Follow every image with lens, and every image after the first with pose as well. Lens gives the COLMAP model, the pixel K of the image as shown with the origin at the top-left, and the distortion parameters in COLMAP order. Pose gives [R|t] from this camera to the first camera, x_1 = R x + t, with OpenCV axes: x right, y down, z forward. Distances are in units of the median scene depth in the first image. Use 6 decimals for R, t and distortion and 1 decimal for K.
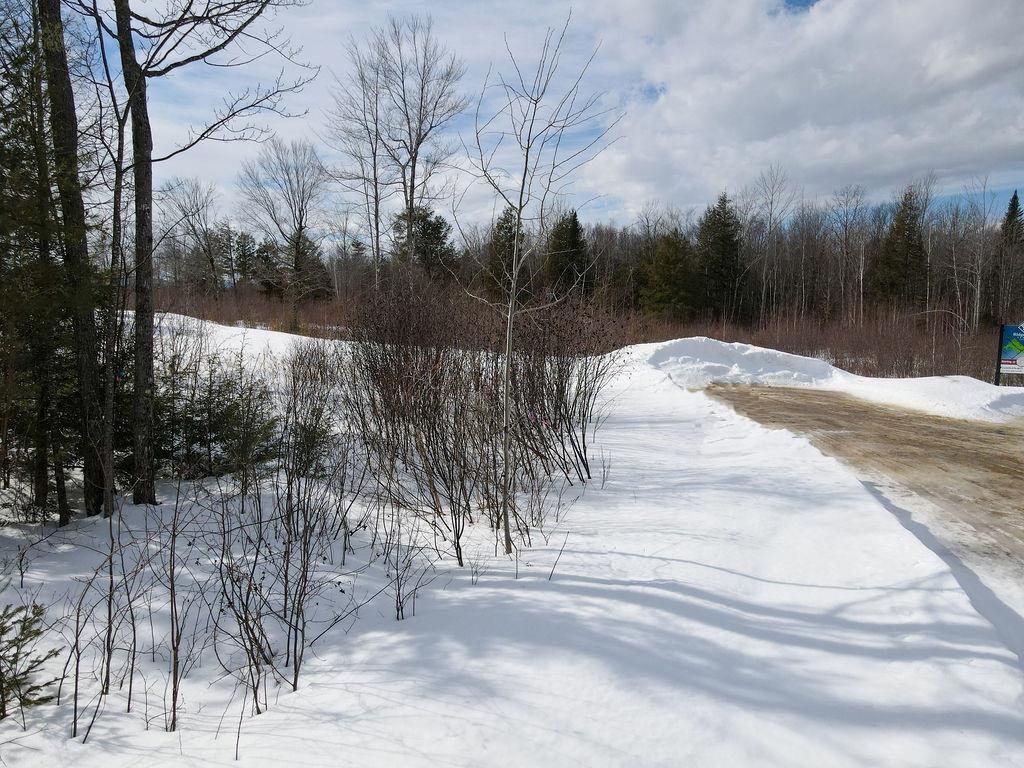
lens RADIAL K [[737.0, 0, 512.0], [0, 737.0, 384.0], [0, 0, 1]] dist [0.006388, 0.008233]
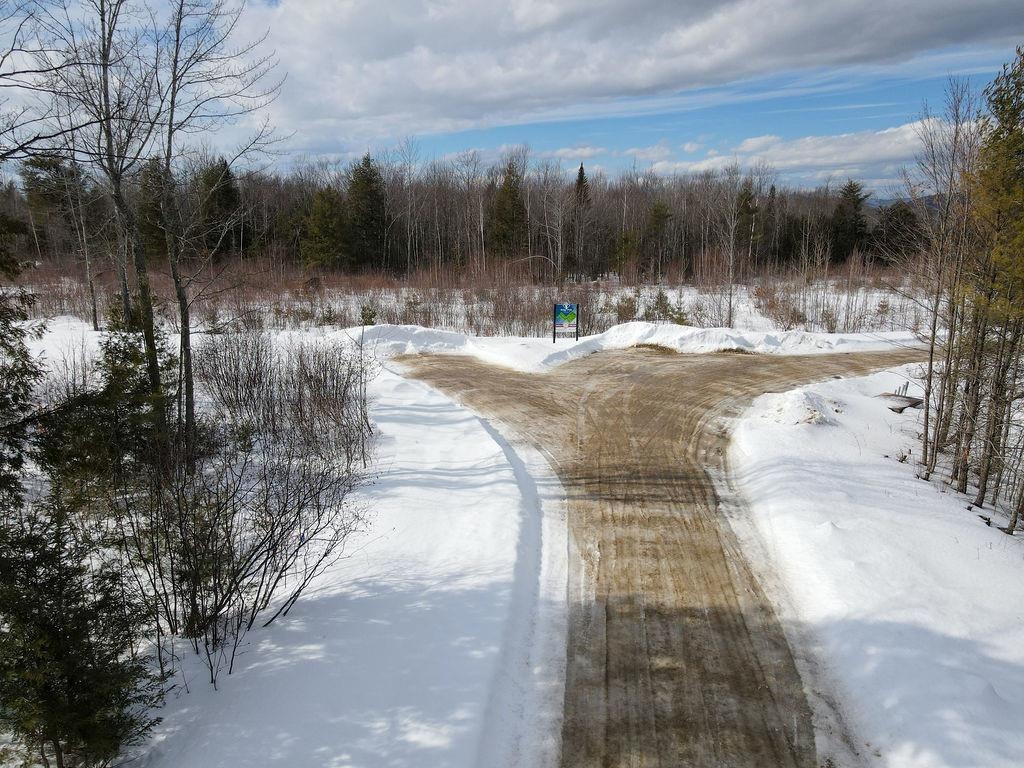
lens RADIAL K [[737.0, 0, 512.0], [0, 737.0, 384.0], [0, 0, 1]] dist [0.006388, 0.008233]
pose [[0.889355, -0.106998, 0.444522, -0.207833], [0.057885, 0.990758, 0.122669, -0.113893], [-0.453539, -0.083365, 0.887329, -0.491313]]
